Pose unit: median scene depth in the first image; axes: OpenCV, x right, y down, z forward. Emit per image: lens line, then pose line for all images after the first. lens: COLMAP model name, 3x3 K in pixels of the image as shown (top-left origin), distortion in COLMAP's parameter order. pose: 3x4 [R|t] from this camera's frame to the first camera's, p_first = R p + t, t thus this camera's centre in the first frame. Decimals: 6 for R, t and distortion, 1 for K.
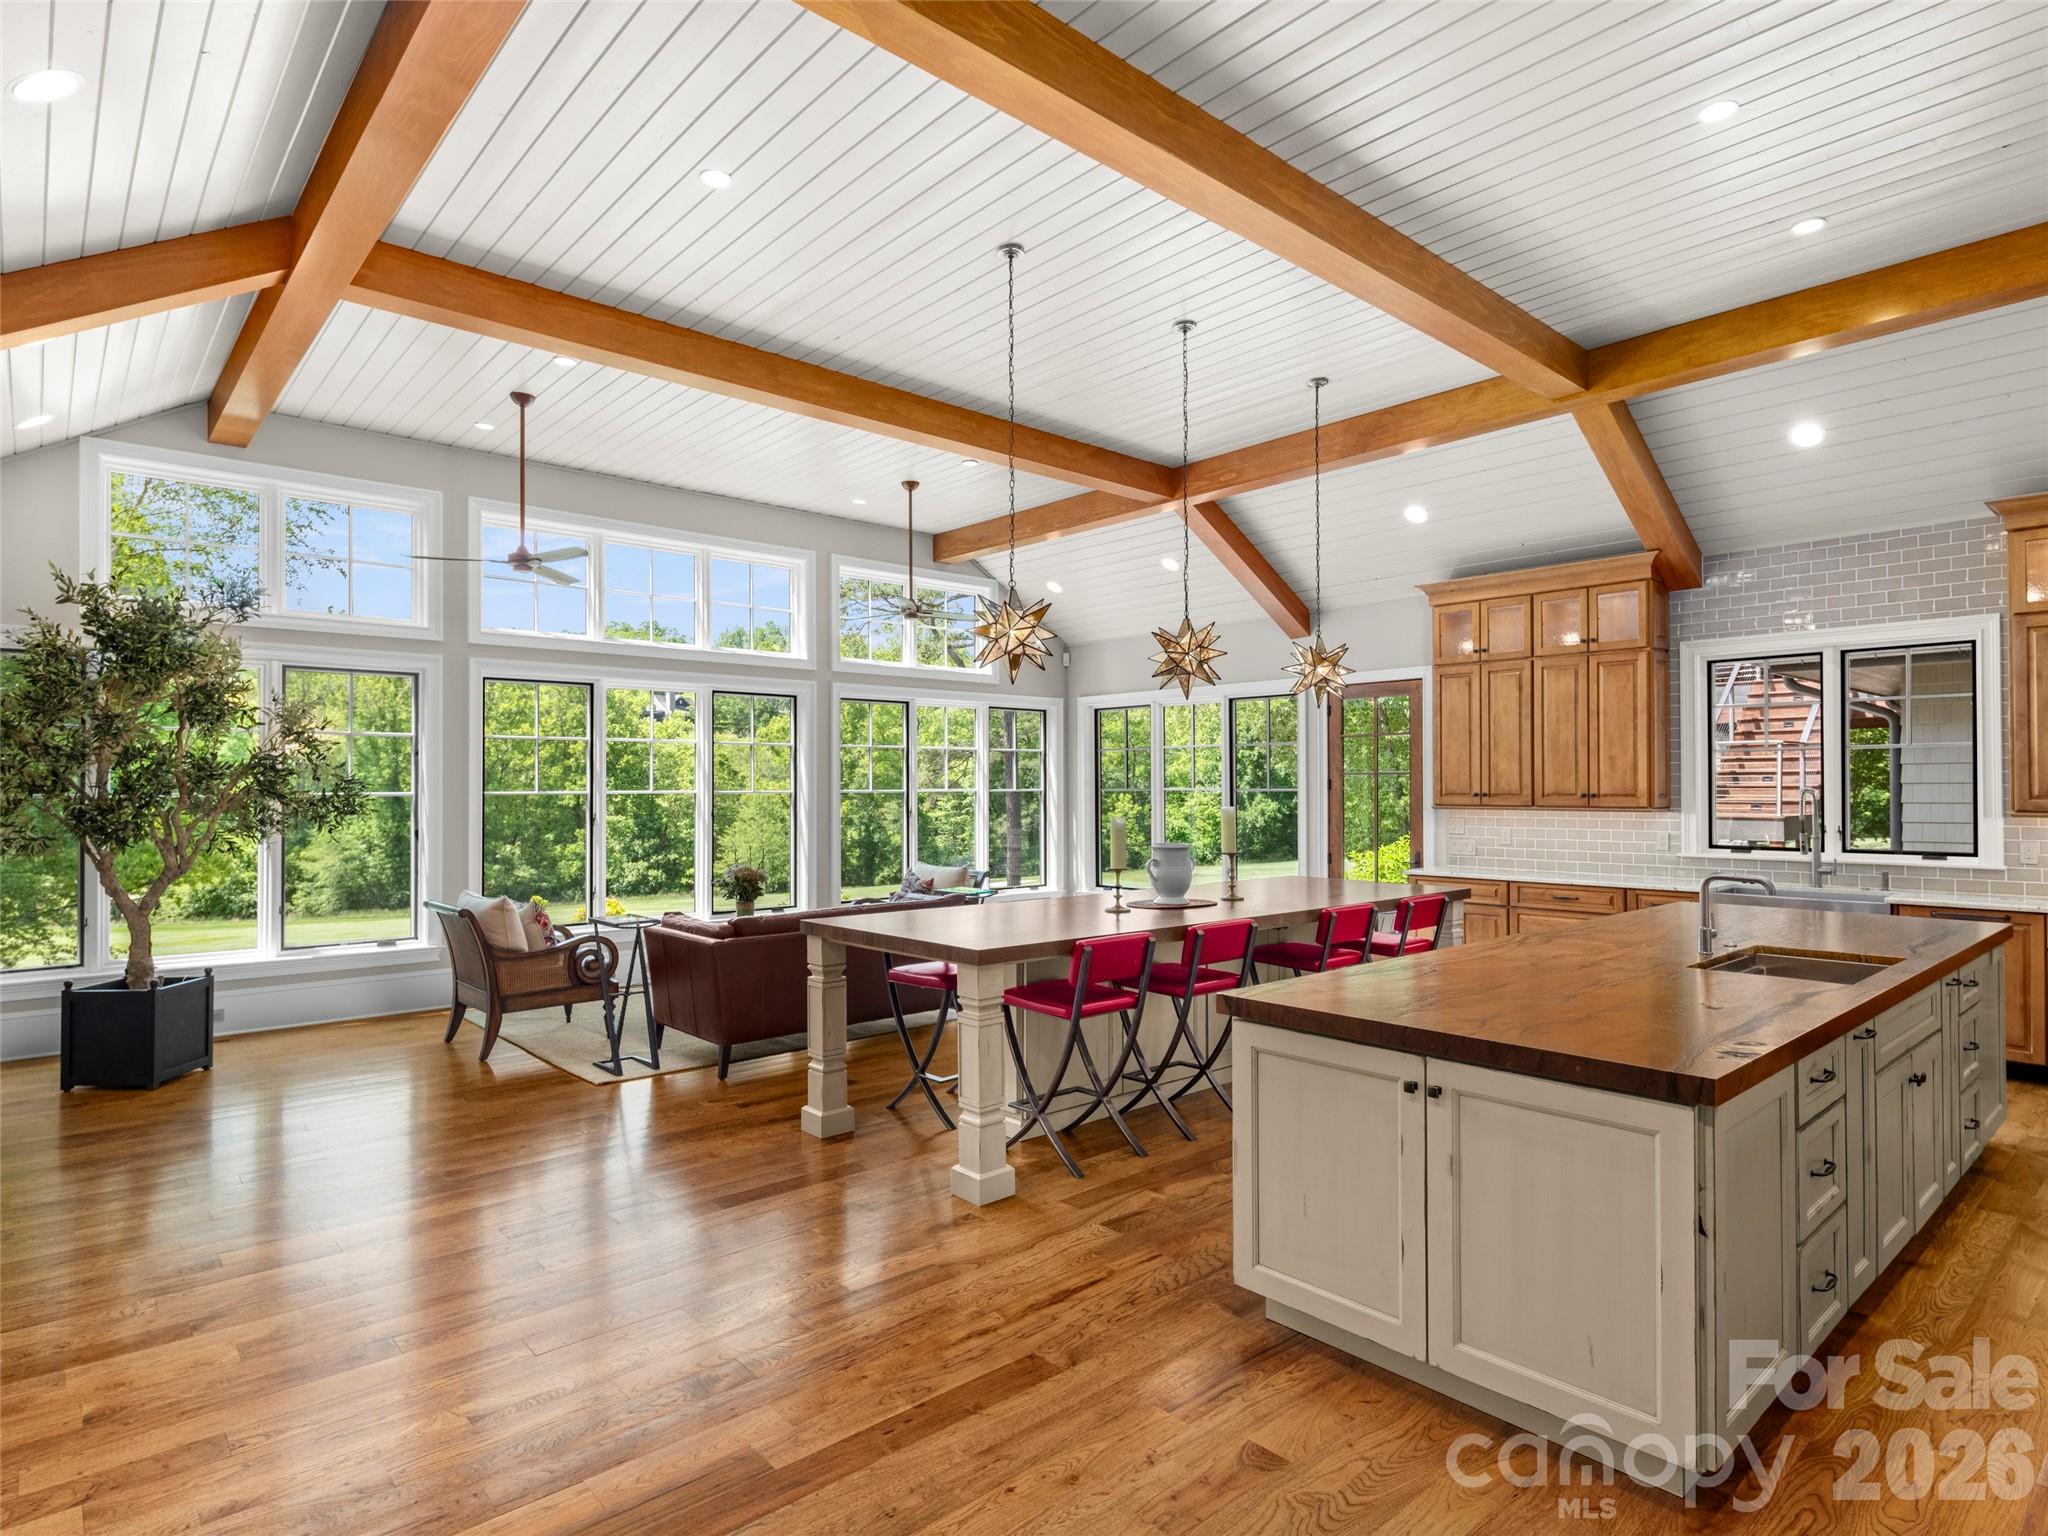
lens RADIAL K [[1116.9, 0, 1020.3], [0, 1116.9, 779.2], [0, 0, 1]] dist [0.011460, -0.008547]
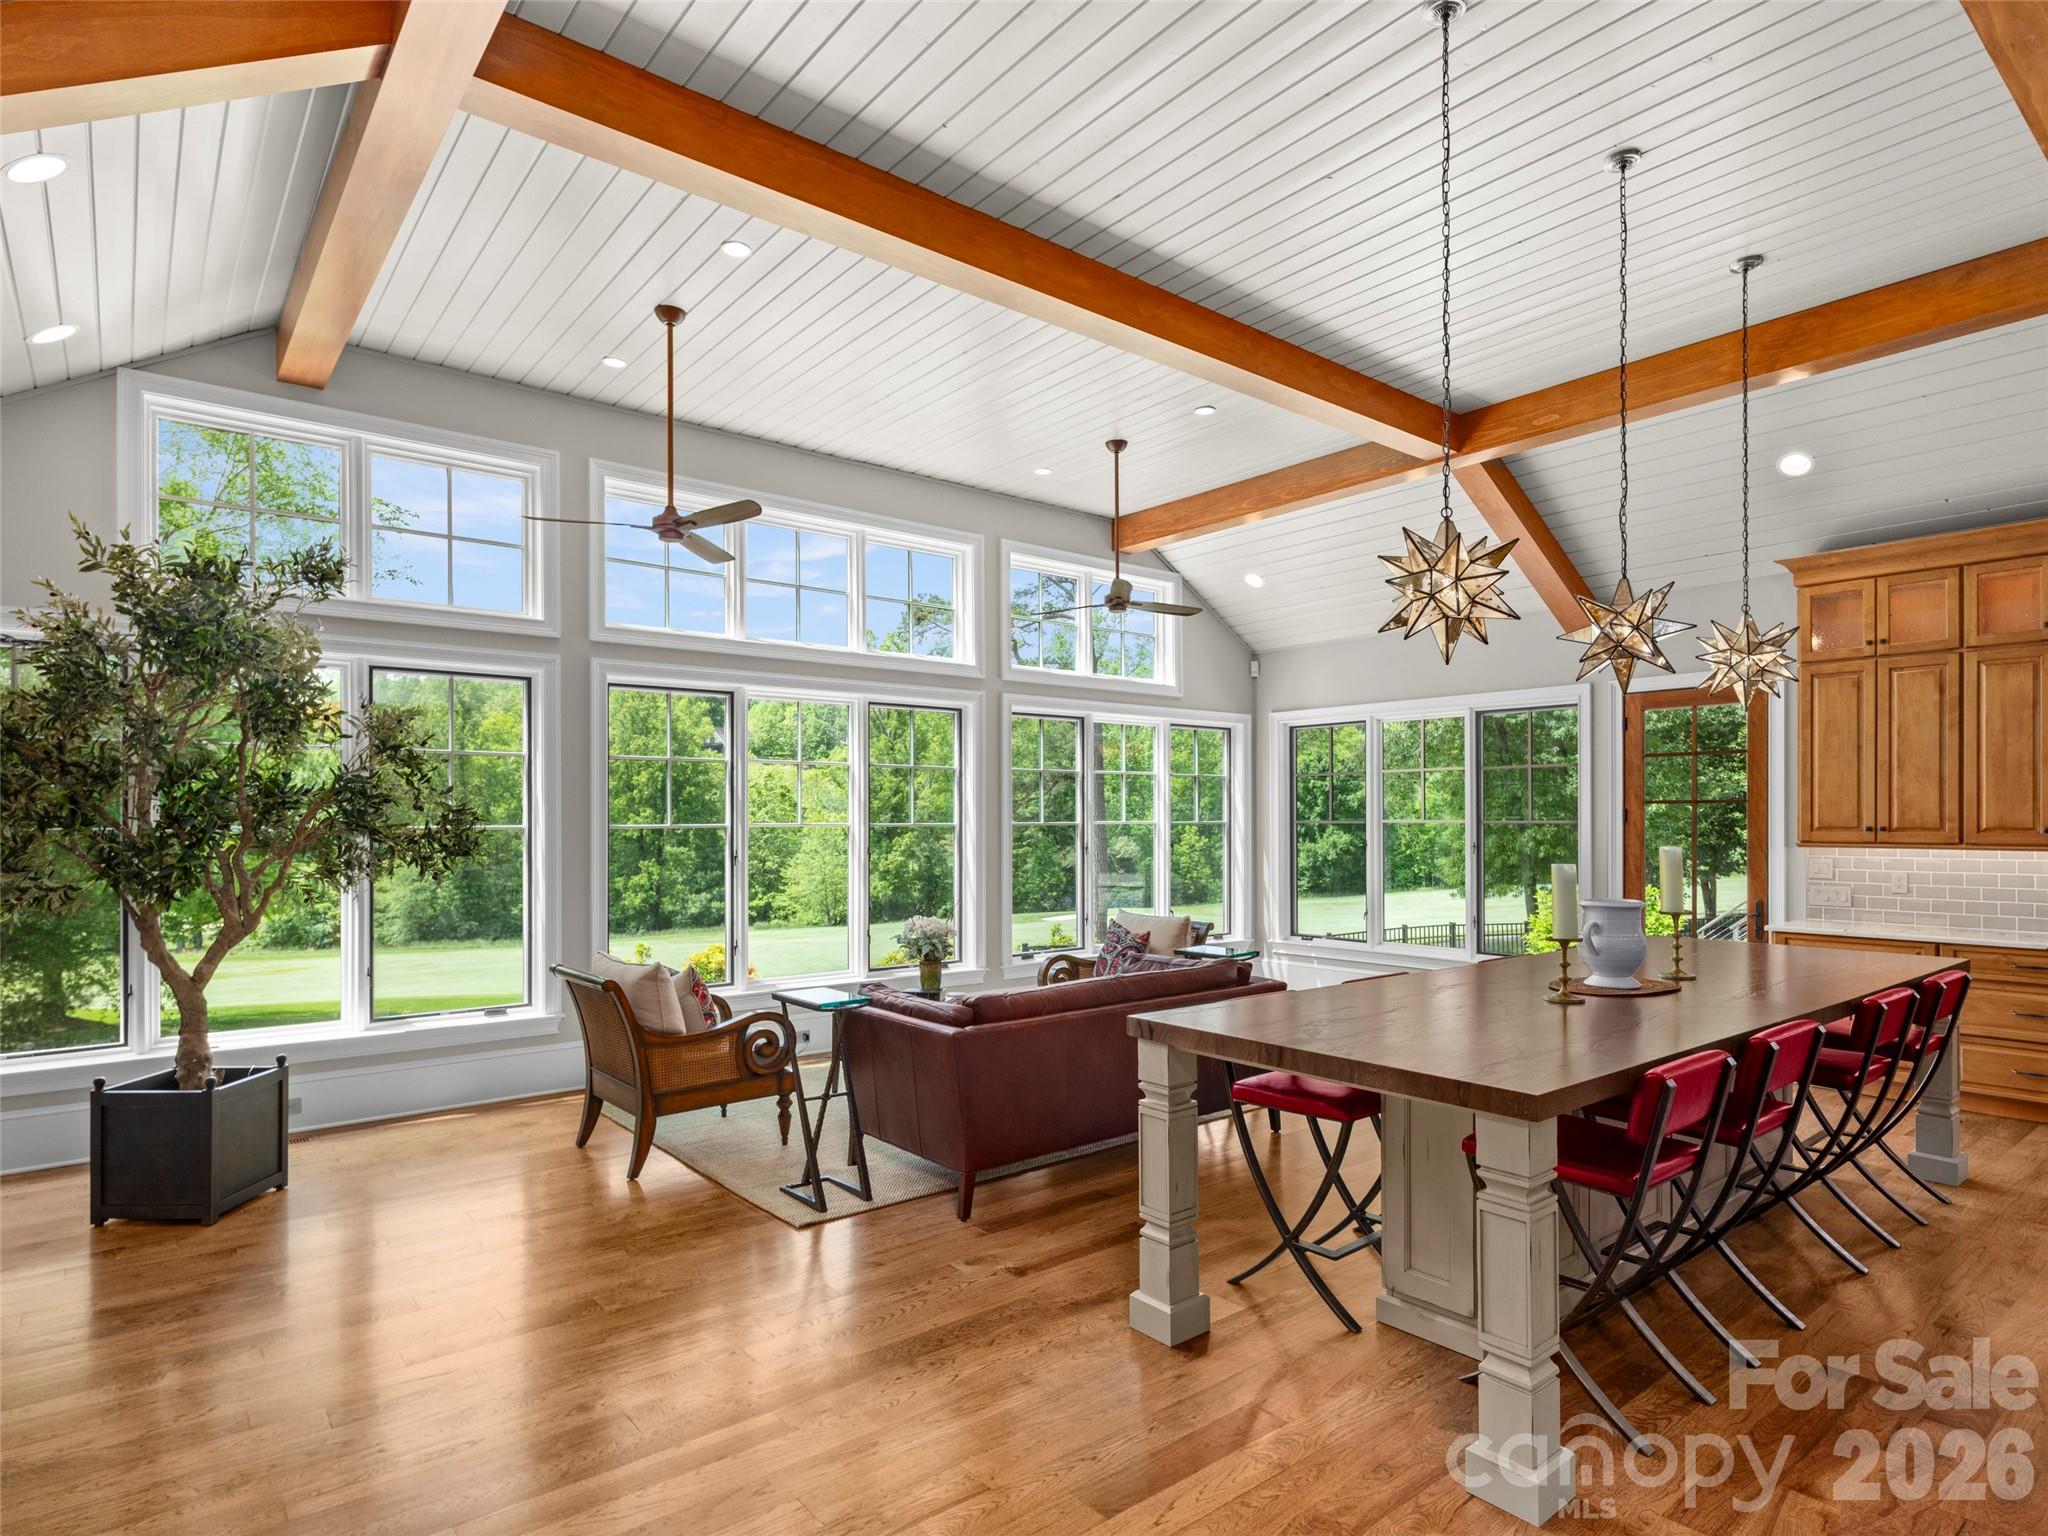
lens RADIAL K [[1116.9, 0, 1014.3], [0, 1116.9, 822.9], [0, 0, 1]] dist [0.011460, -0.008547]
pose [[0.998806, 0.000458, -0.048859, -0.158963], [0.000071, 0.999941, 0.010826, 0.001418], [0.048861, -0.010817, 0.998747, 0.222251]]
